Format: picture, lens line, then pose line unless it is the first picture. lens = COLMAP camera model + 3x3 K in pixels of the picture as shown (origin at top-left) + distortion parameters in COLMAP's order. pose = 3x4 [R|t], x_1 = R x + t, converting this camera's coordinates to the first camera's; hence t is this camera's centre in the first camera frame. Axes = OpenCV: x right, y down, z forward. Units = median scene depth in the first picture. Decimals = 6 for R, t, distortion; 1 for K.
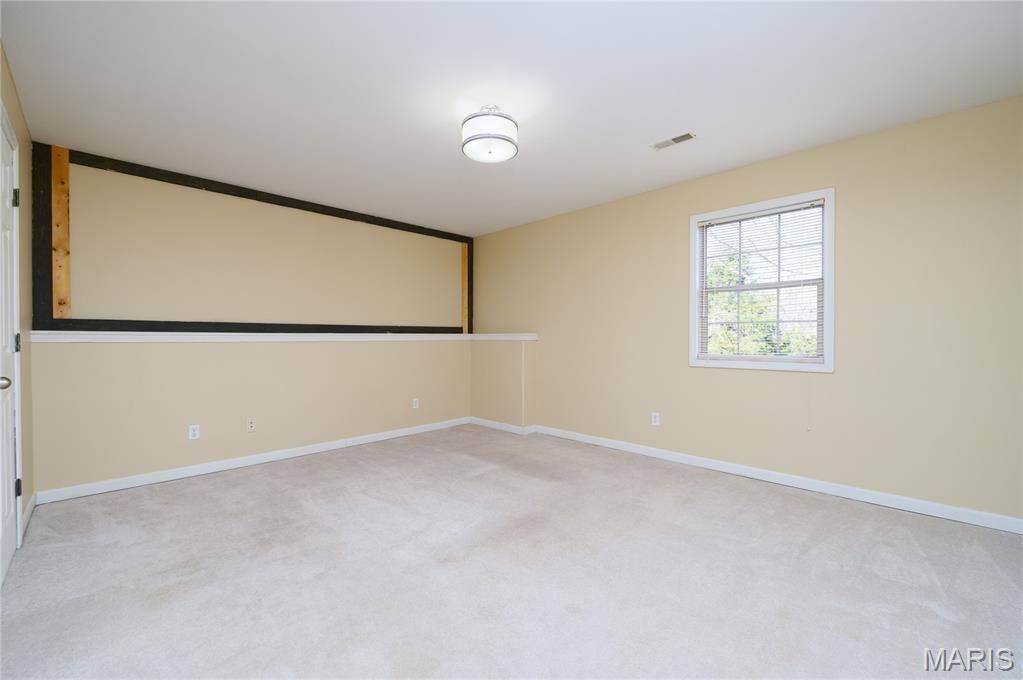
lens RADIAL K [[407.0, 0, 509.2], [0, 407.0, 342.8], [0, 0, 1]] dist [0.001538, -0.000103]
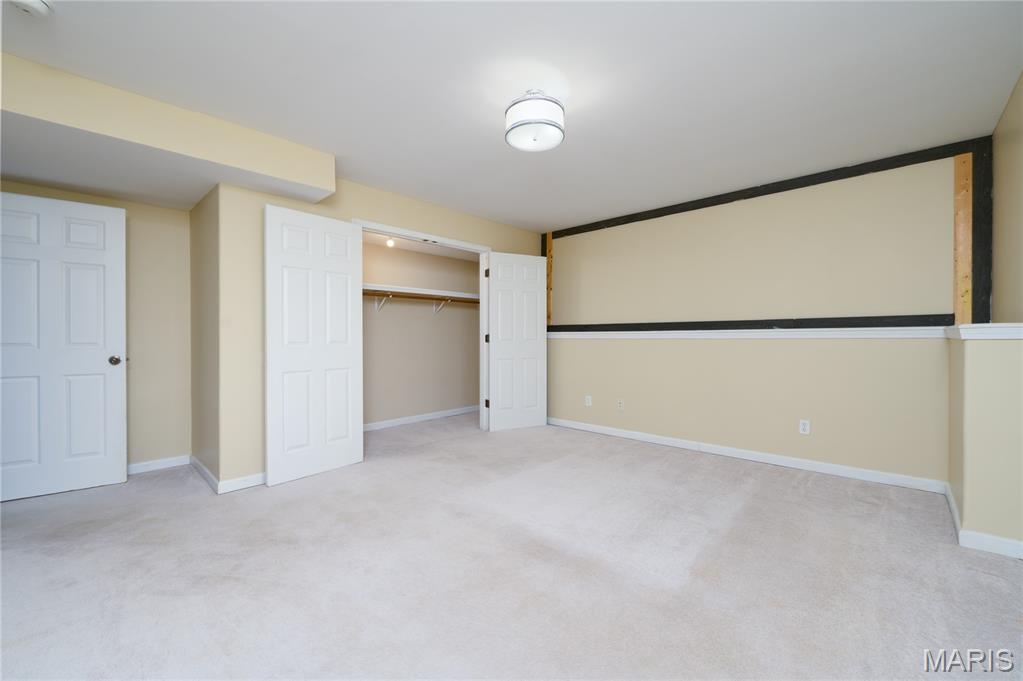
lens RADIAL K [[419.2, 0, 516.6], [0, 419.2, 336.4], [0, 0, 1]] dist [0.000454, 0.000001]
pose [[0.043409, 0.002354, -0.999055, 0.241189], [-0.007203, 0.999972, 0.002043, -0.003456], [0.999031, 0.007107, 0.043425, 0.236667]]
